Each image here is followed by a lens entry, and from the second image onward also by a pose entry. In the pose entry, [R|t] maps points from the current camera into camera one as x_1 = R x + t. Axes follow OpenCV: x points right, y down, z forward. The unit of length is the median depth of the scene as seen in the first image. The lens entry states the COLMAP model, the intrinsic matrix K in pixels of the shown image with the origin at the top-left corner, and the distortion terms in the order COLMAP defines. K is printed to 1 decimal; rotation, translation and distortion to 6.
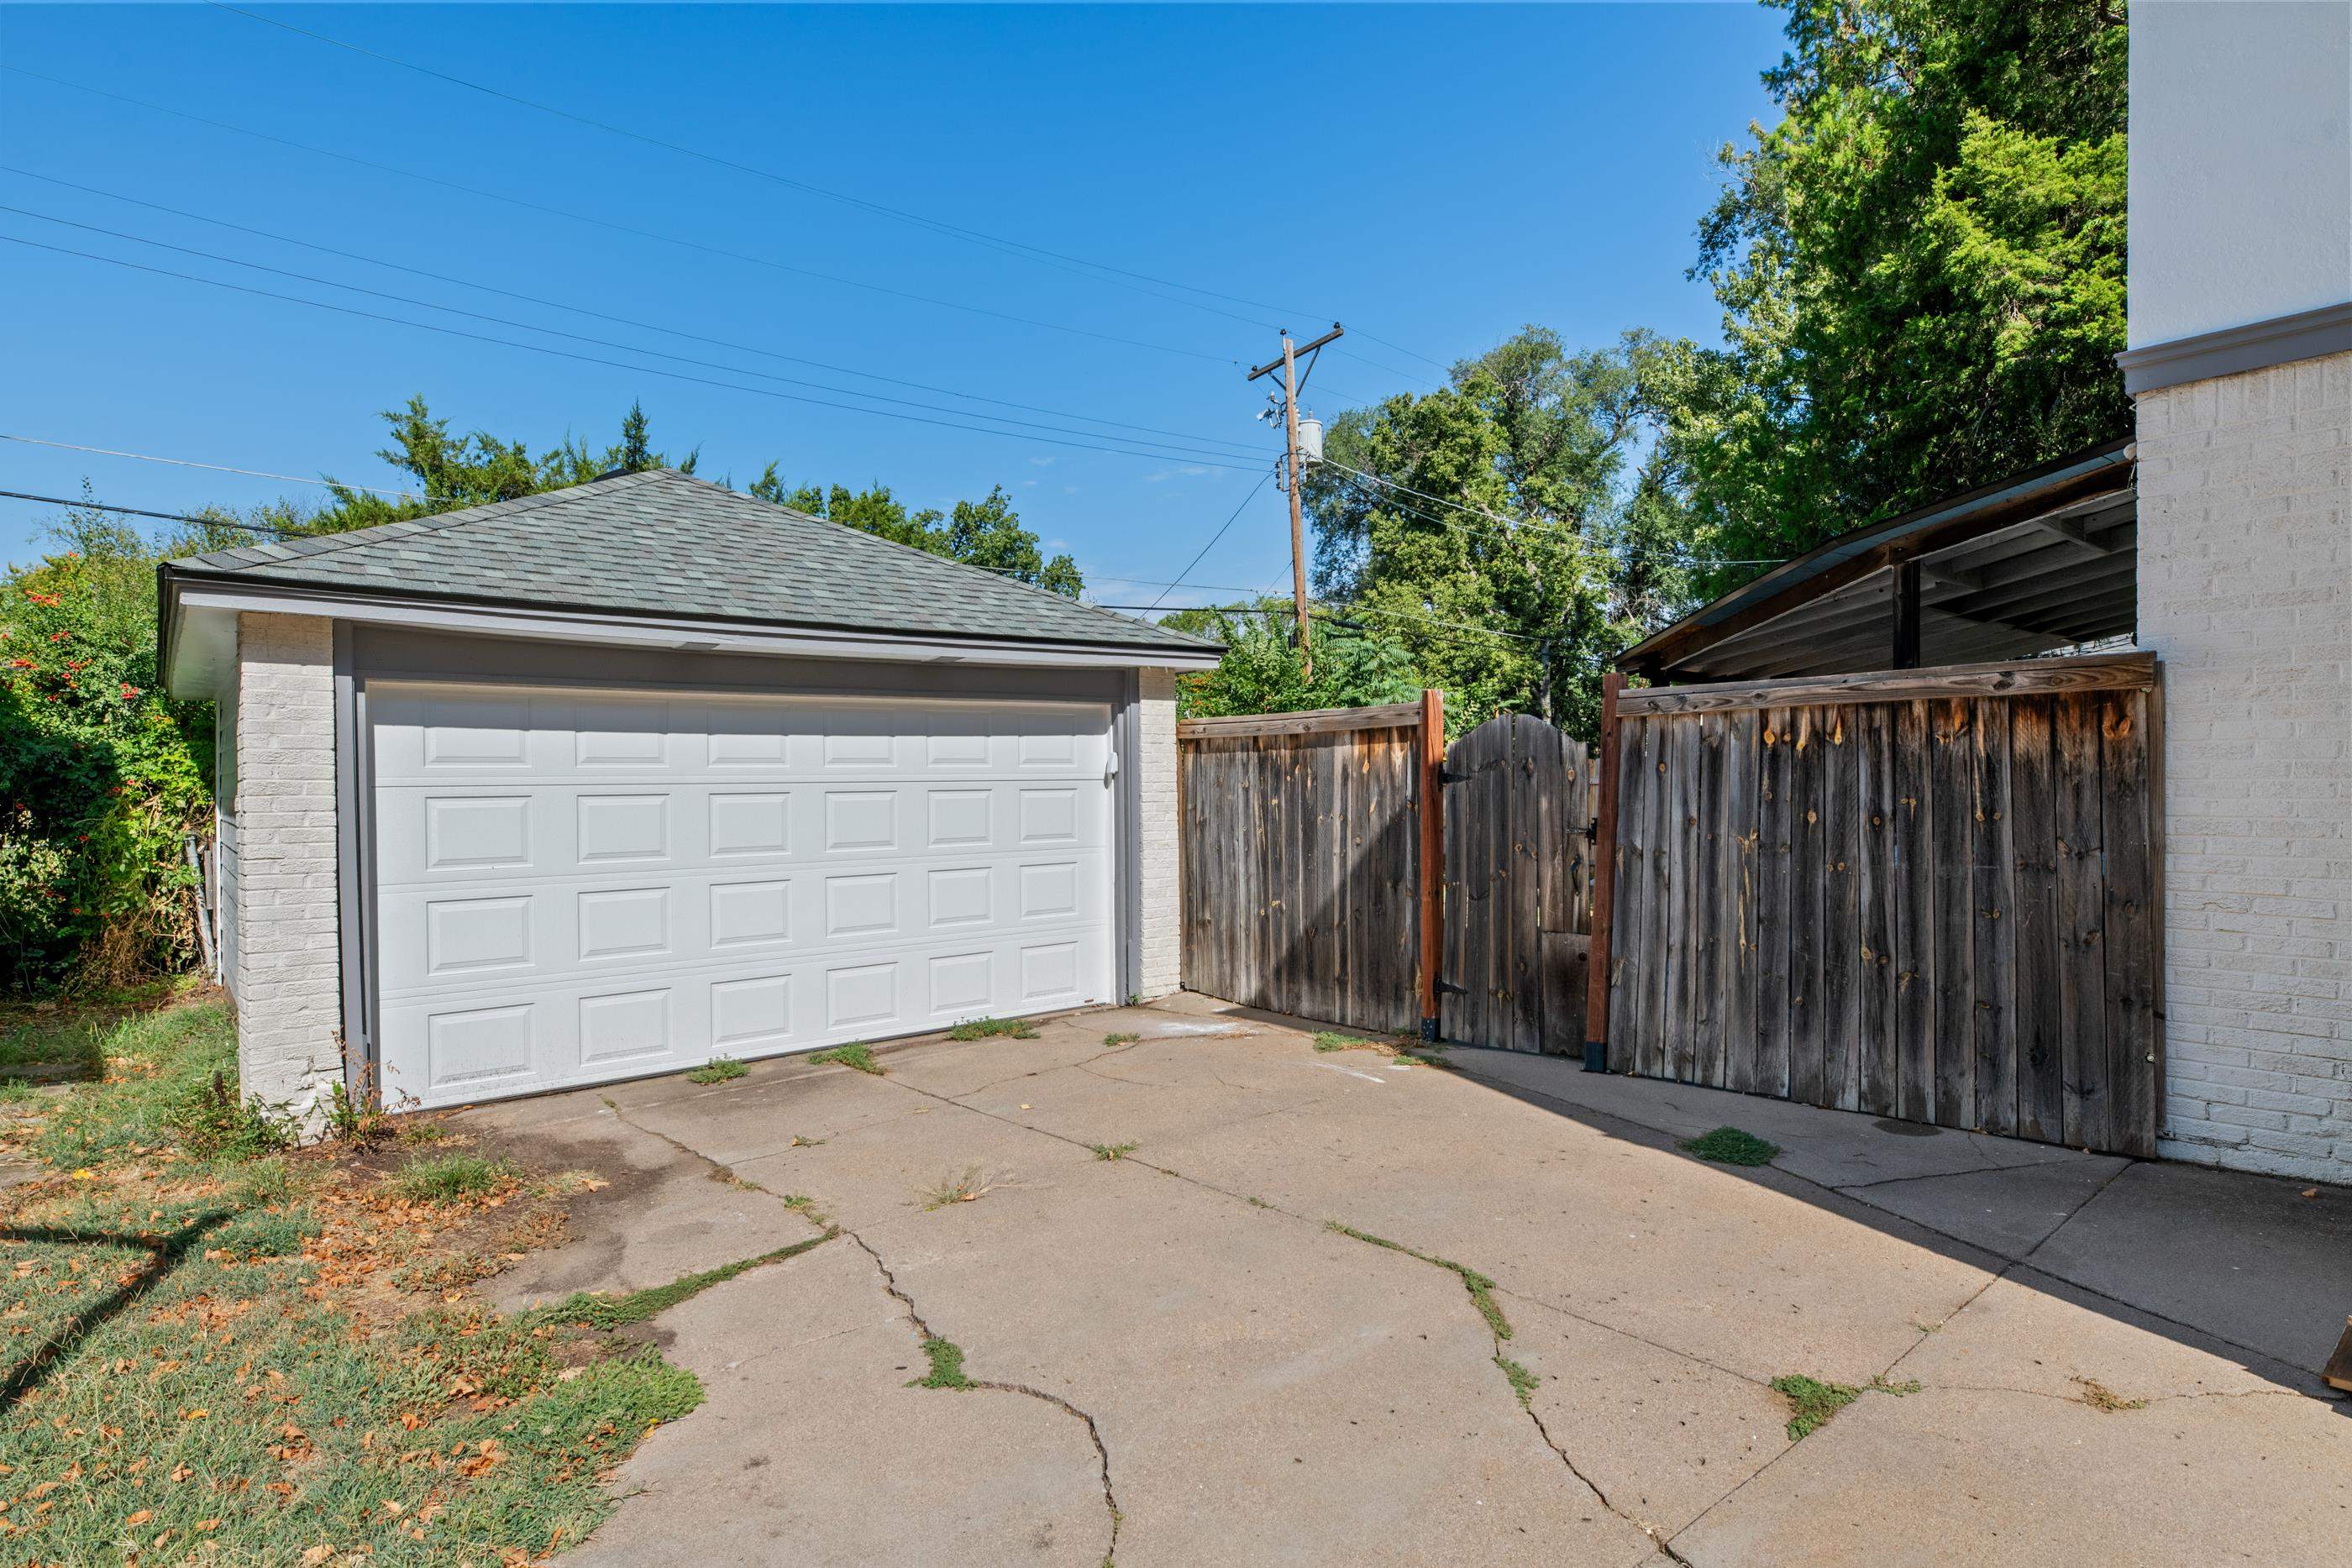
lens RADIAL K [[1255.3, 0, 1176.0], [0, 1255.3, 784.0], [0, 0, 1]] dist [0.001590, 0.000316]
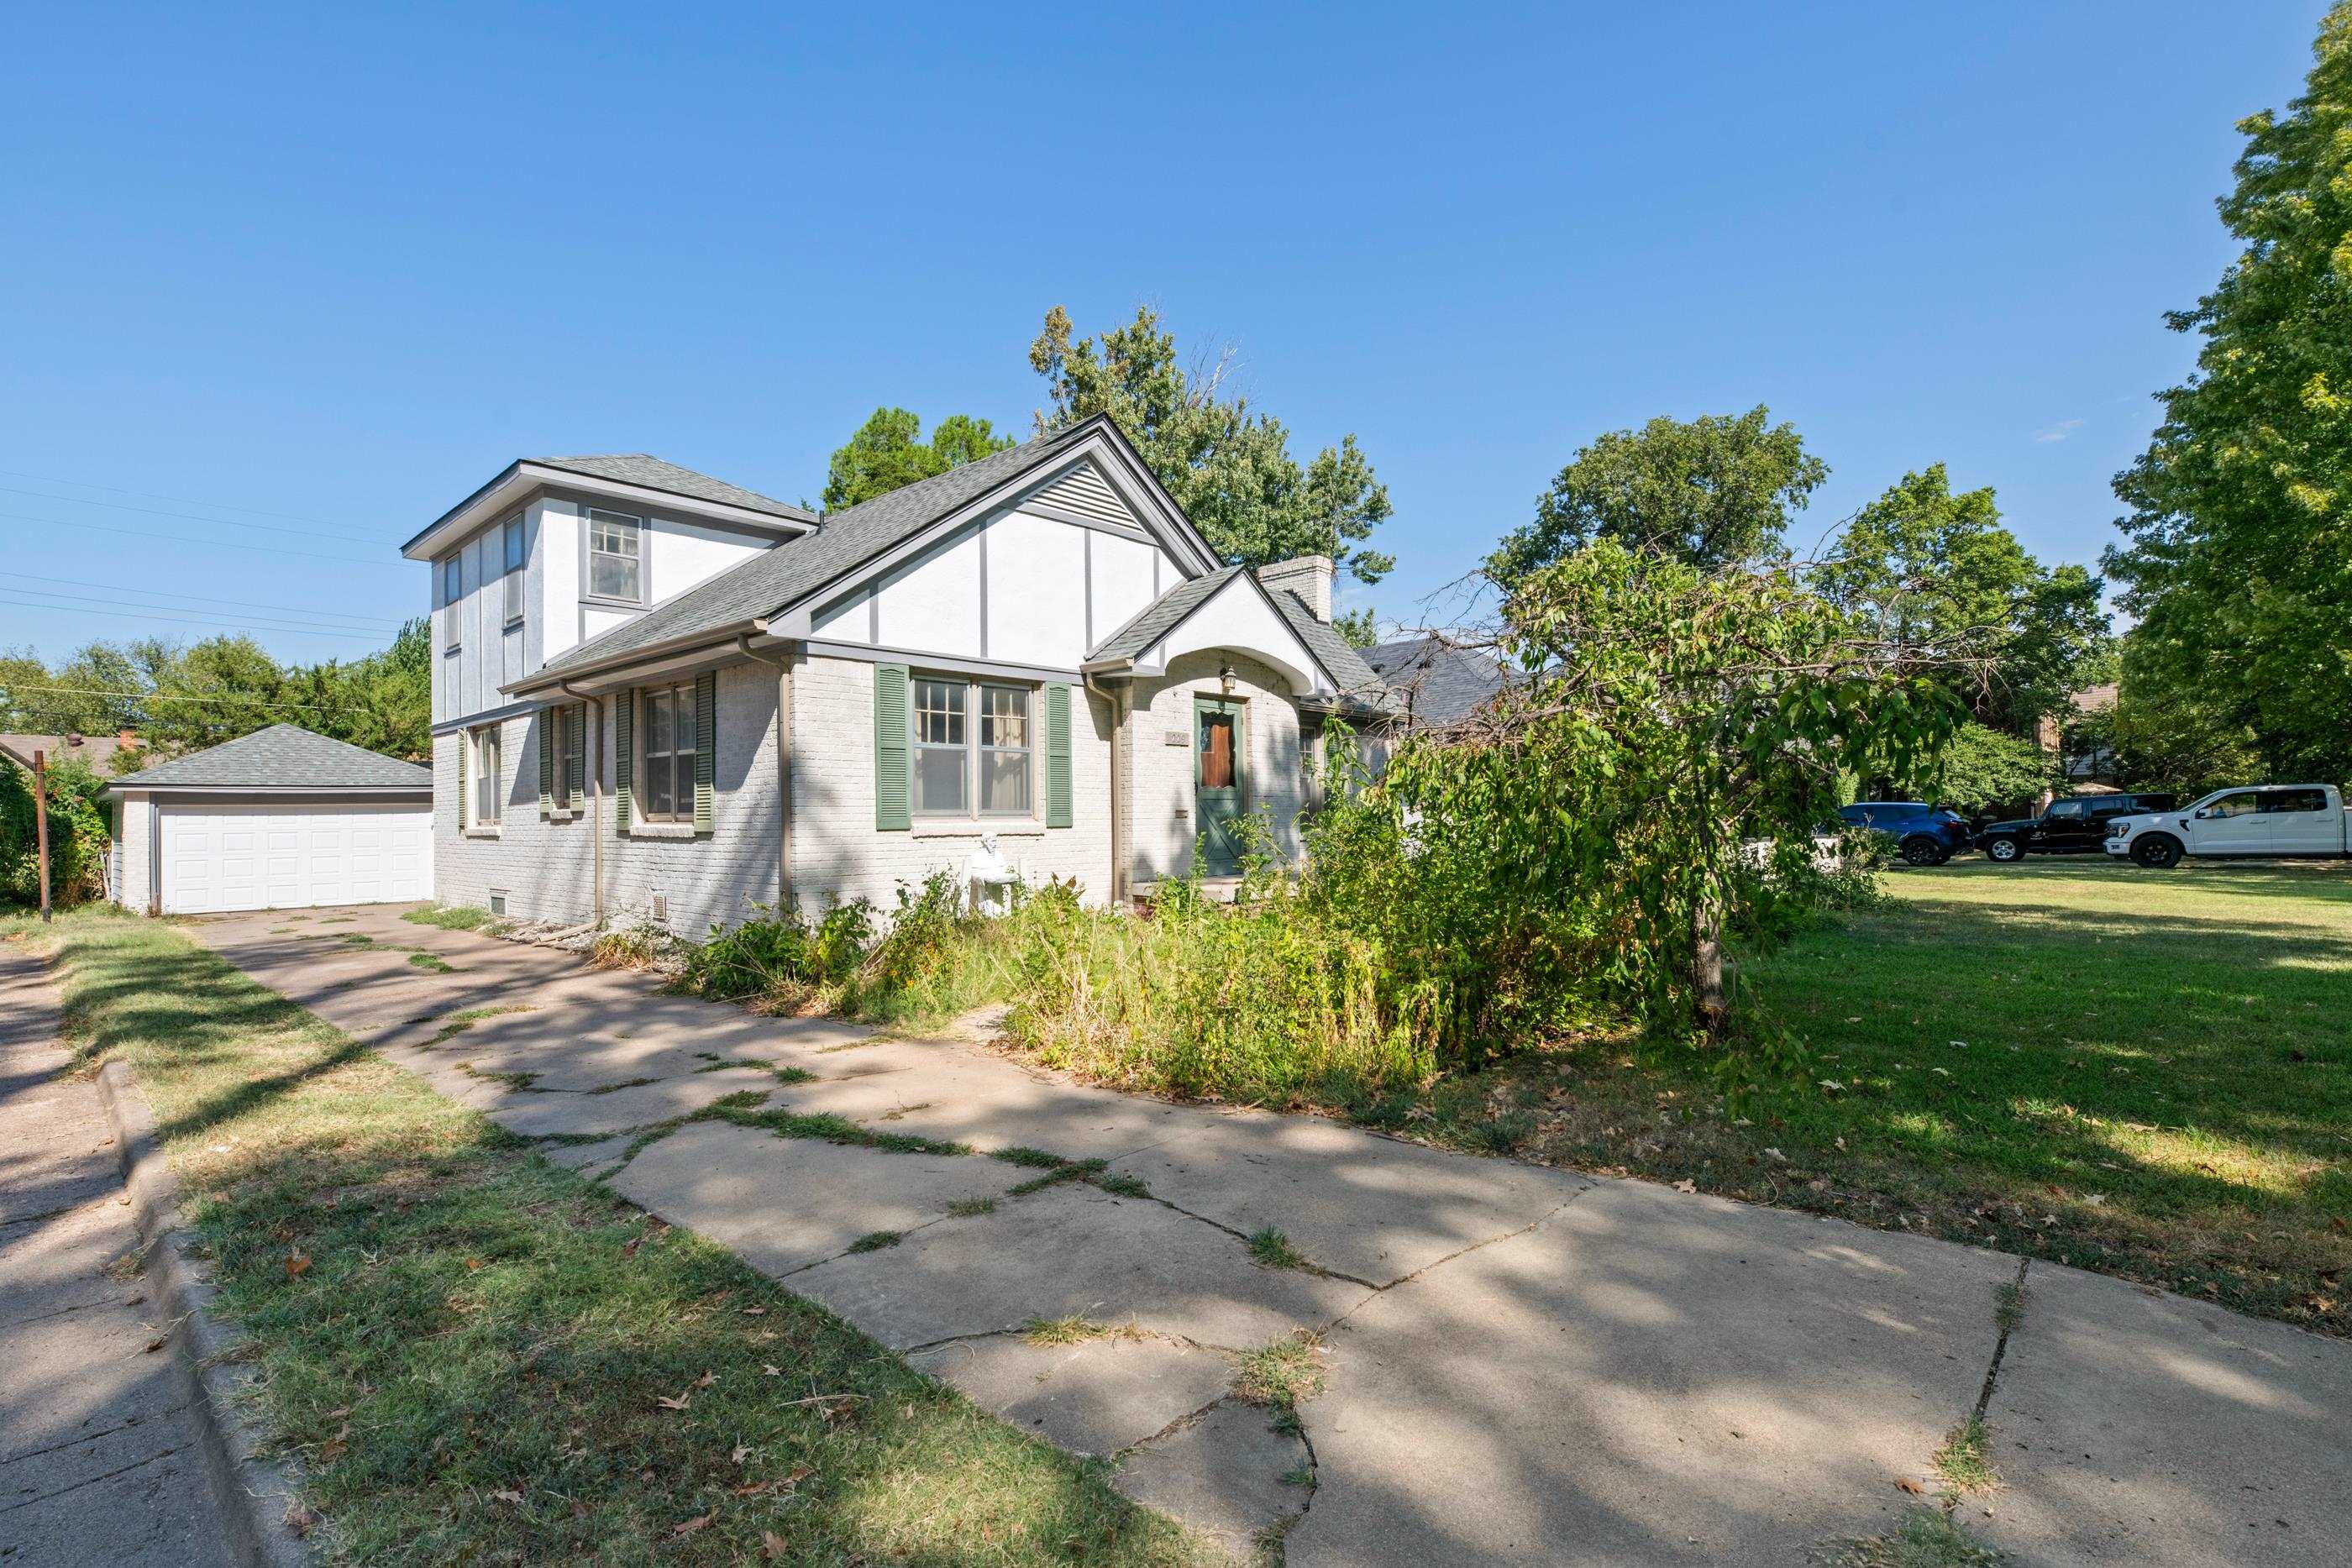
lens RADIAL K [[1118.3, 0, 1176.0], [0, 1118.3, 784.0], [0, 0, 1]] dist [-0.001894, -0.000475]
pose [[0.992530, -0.000685, 0.121997, 1.328366], [0.005126, 0.999336, -0.036086, -0.004549], [-0.121891, 0.036442, 0.991874, -1.817996]]
